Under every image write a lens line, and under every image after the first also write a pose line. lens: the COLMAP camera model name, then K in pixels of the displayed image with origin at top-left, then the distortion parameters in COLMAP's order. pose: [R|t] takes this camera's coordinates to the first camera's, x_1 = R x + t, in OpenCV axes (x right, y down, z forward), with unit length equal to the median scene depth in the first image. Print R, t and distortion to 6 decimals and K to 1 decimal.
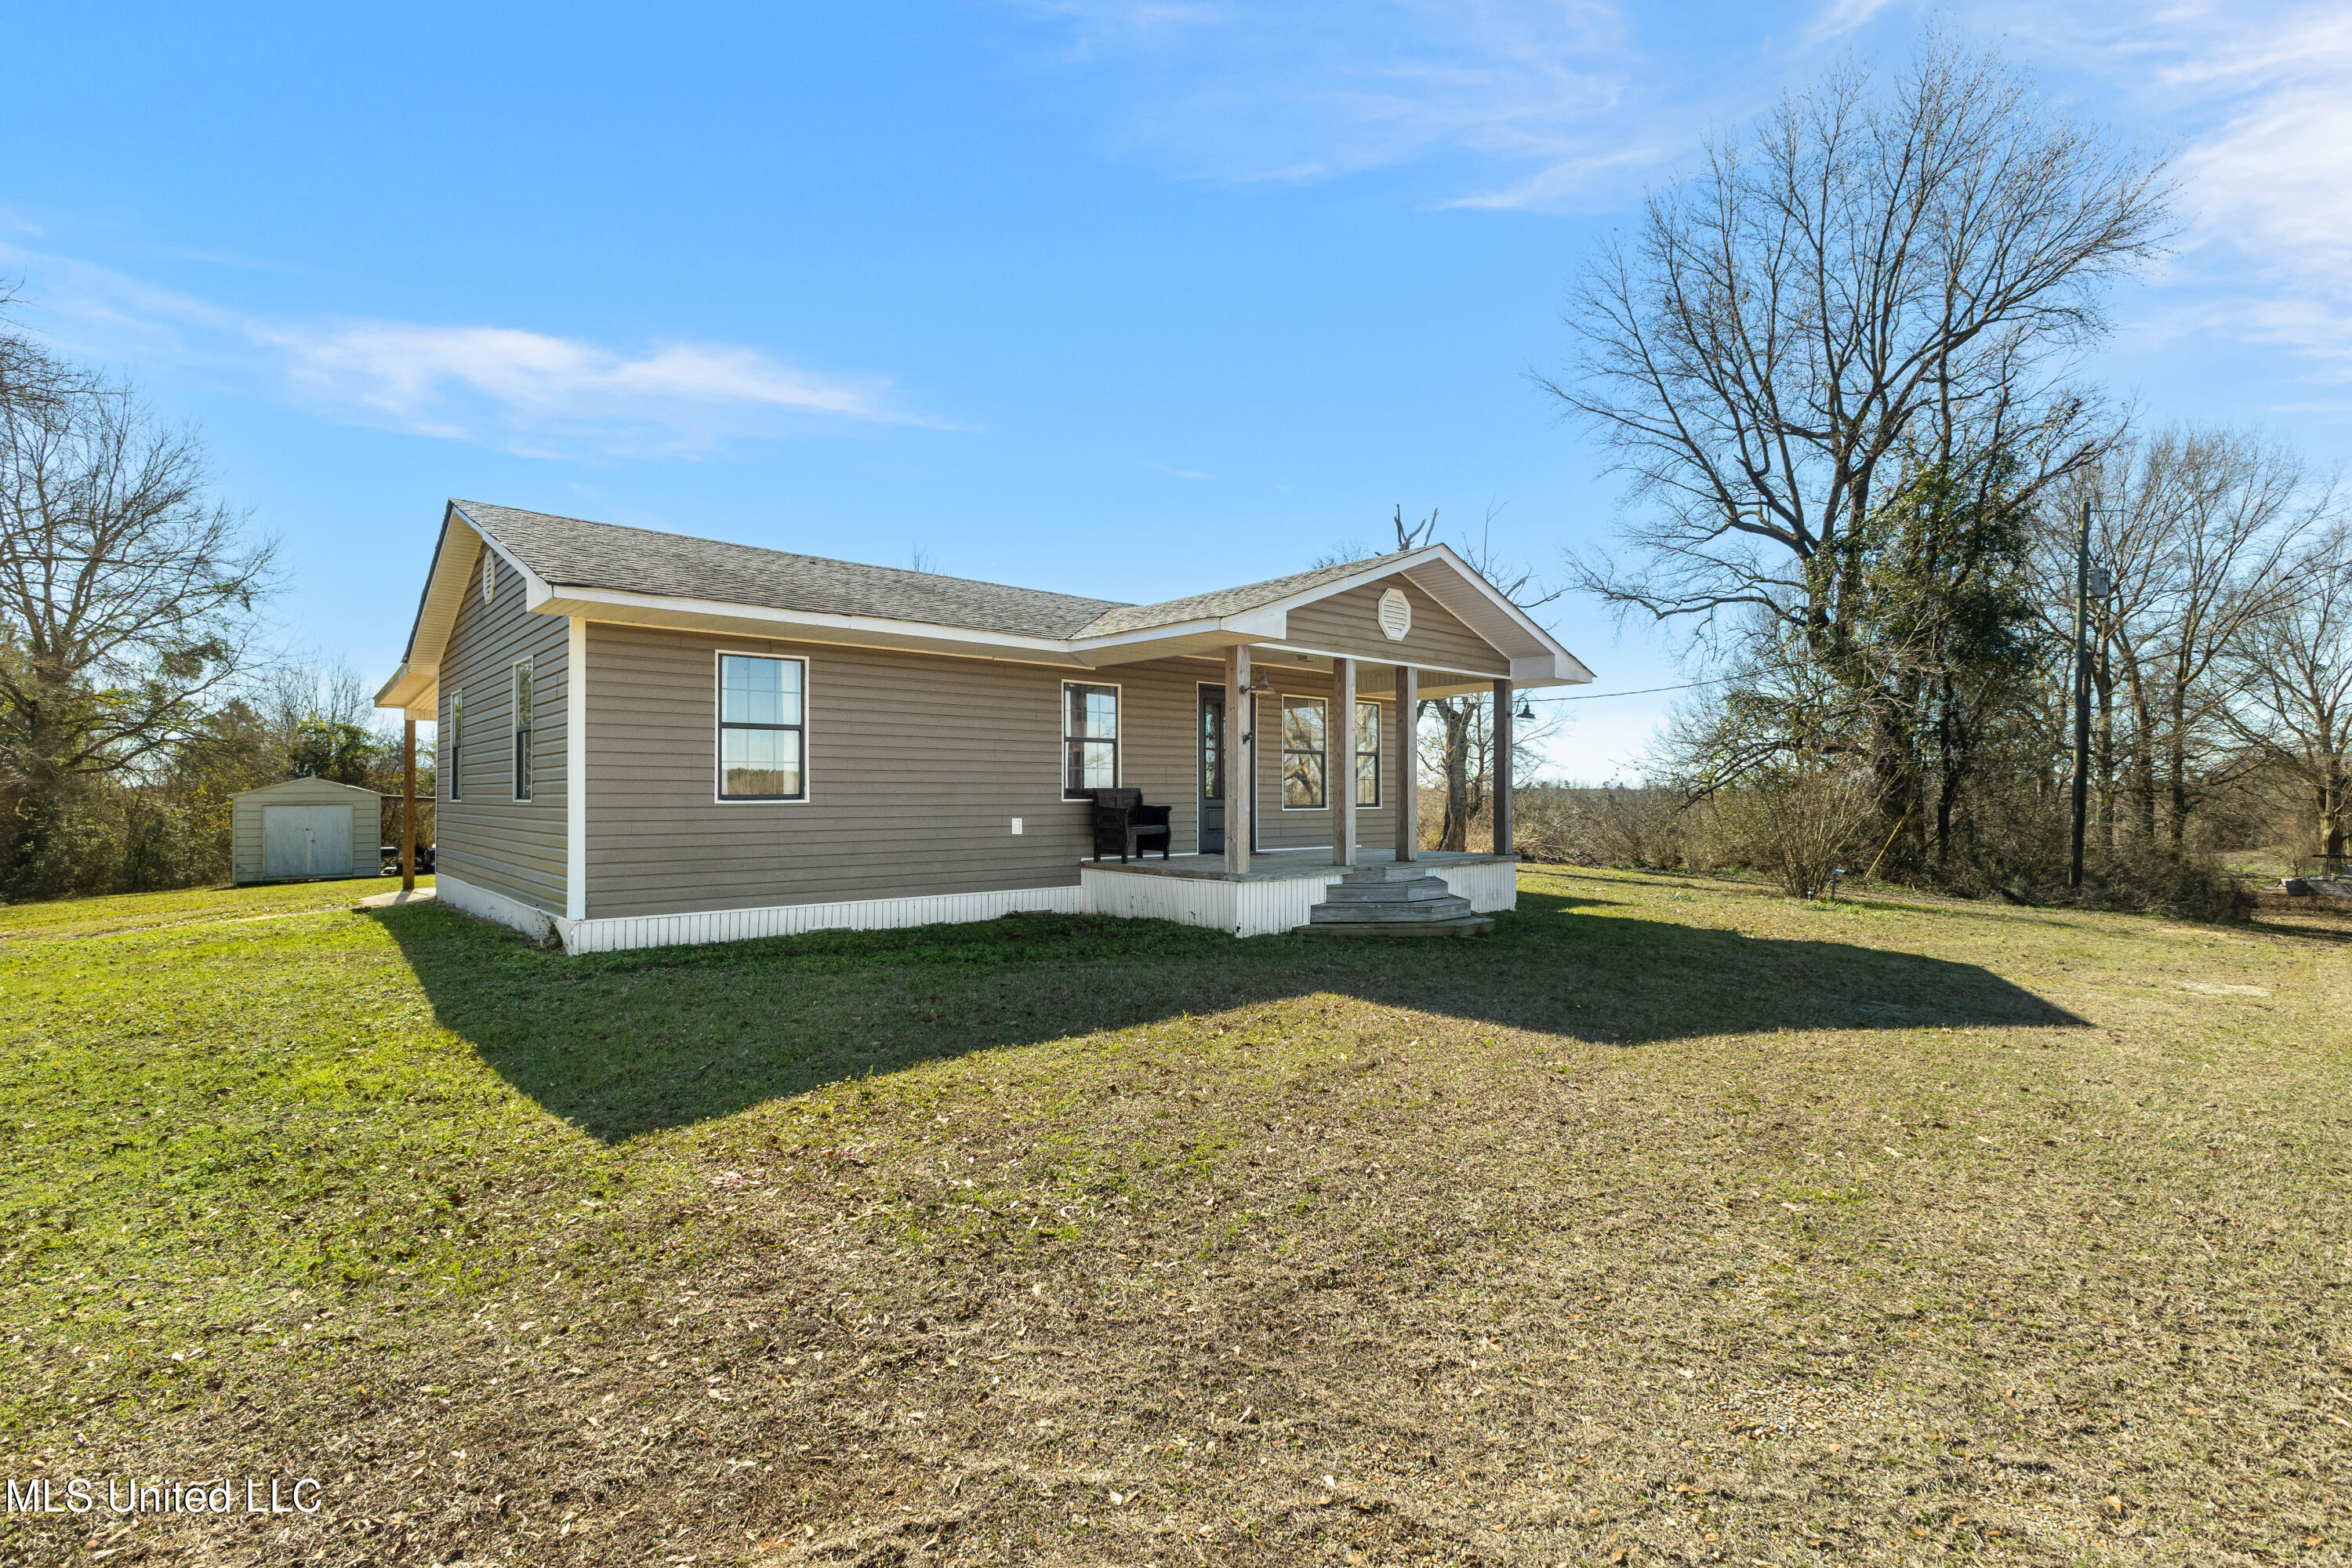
lens RADIAL K [[1098.6, 0, 1176.0], [0, 1098.6, 784.0], [0, 0, 1]] dist [0.011660, 0.000094]
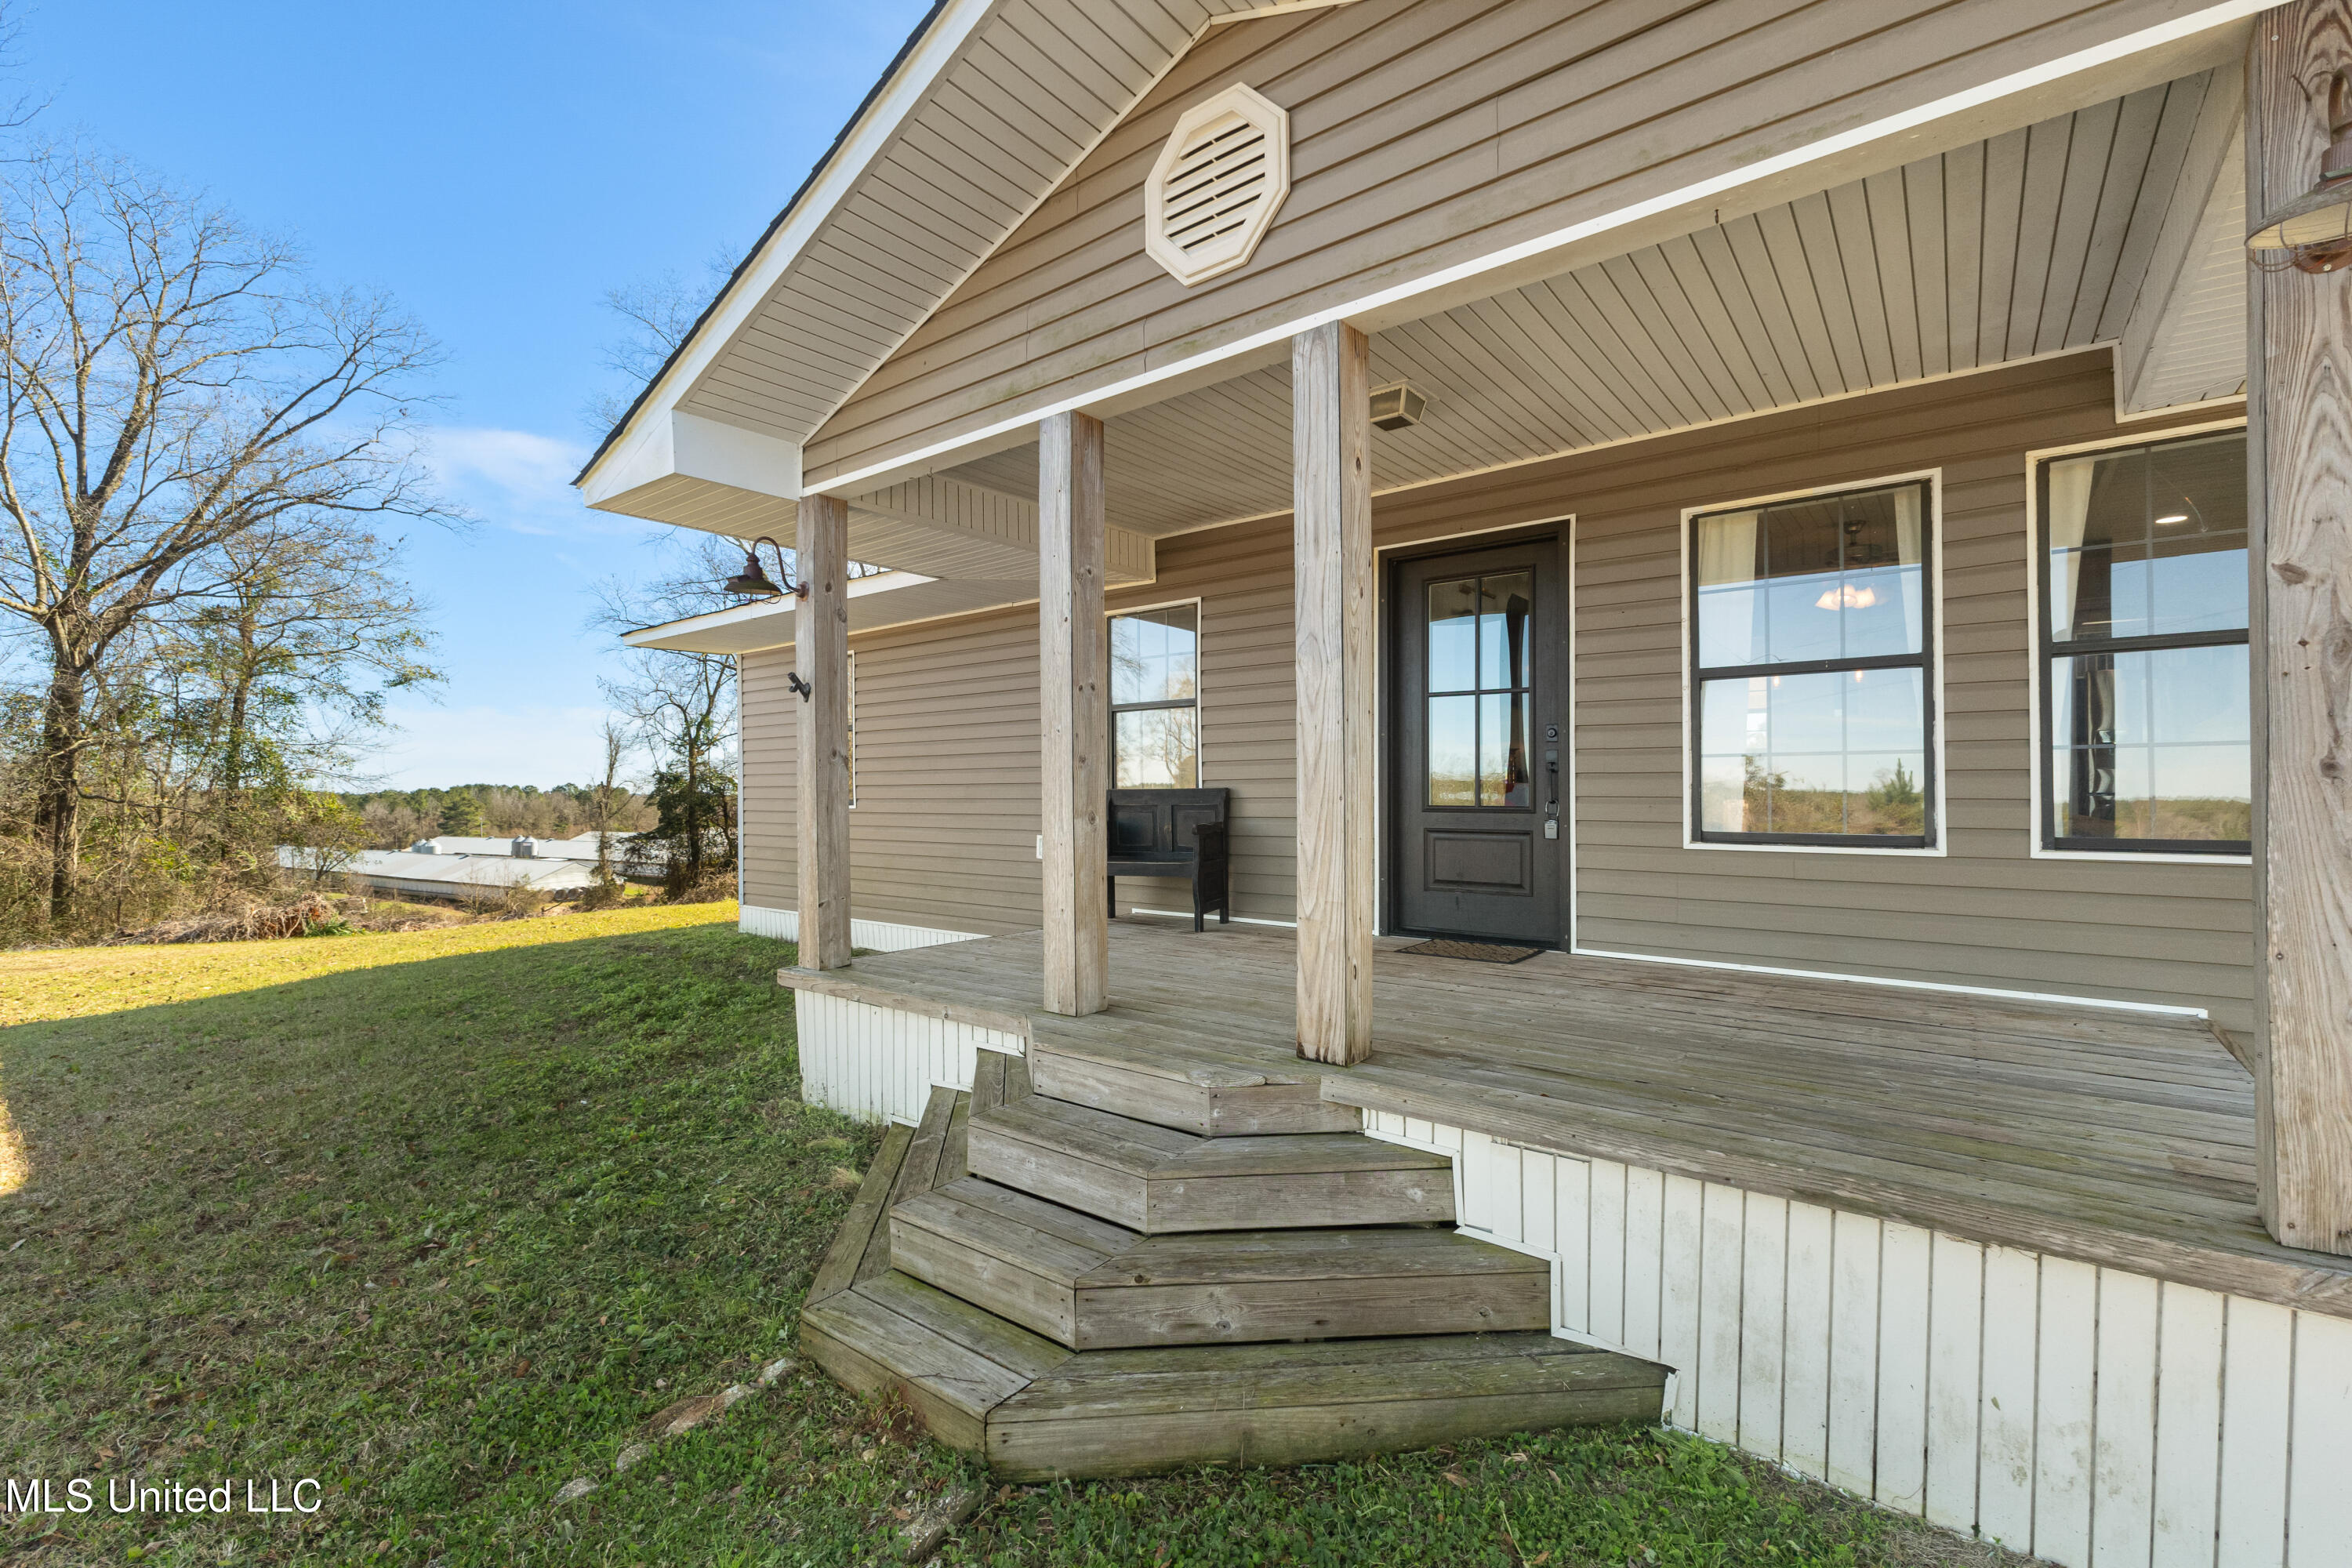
lens RADIAL K [[943.9, 0, 1173.1], [0, 943.9, 790.6], [0, 0, 1]] dist [0.000963, 0.000166]
pose [[0.226308, 0.000742, -0.974056, 0.467704], [0.013582, 0.999900, 0.003918, 0.003304], [0.973961, -0.014117, 0.226275, 0.993161]]
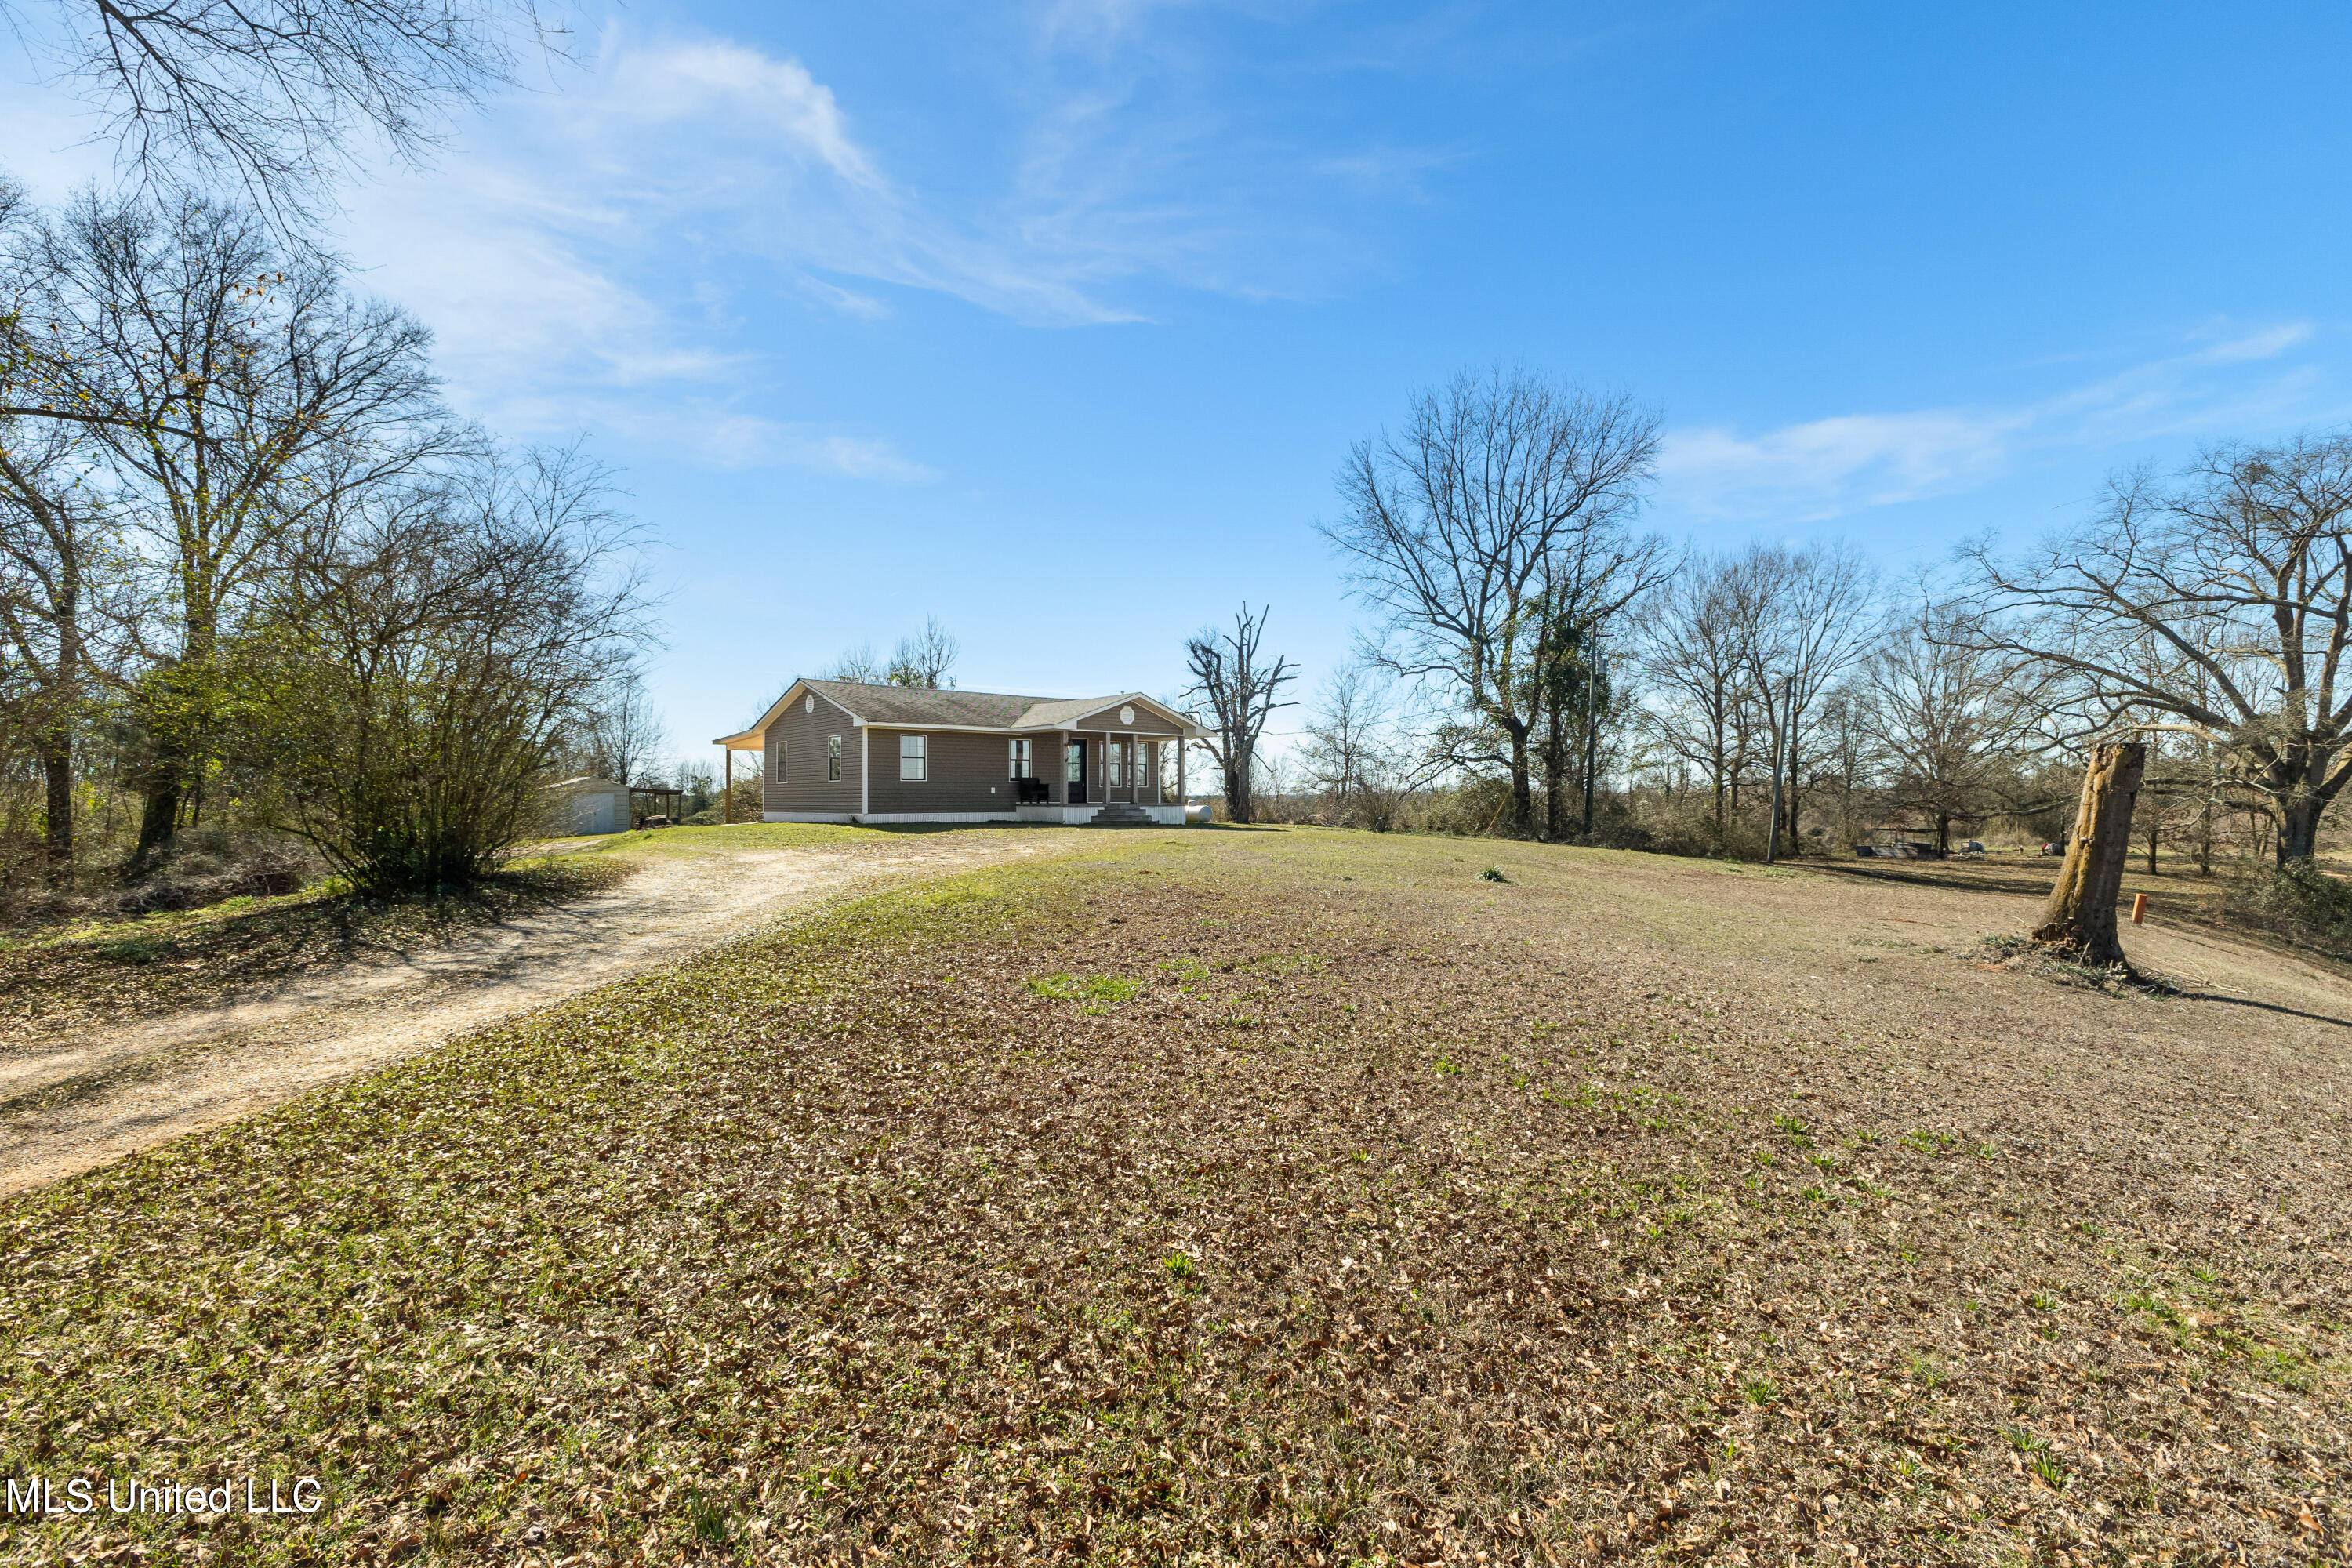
lens RADIAL K [[1098.6, 0, 1176.0], [0, 1098.6, 784.0], [0, 0, 1]] dist [0.011660, 0.000094]
pose [[0.999971, -0.002801, 0.007134, 0.298714], [0.002823, 0.999991, -0.003149, 0.030432], [-0.007125, 0.003169, 0.999970, -1.791478]]
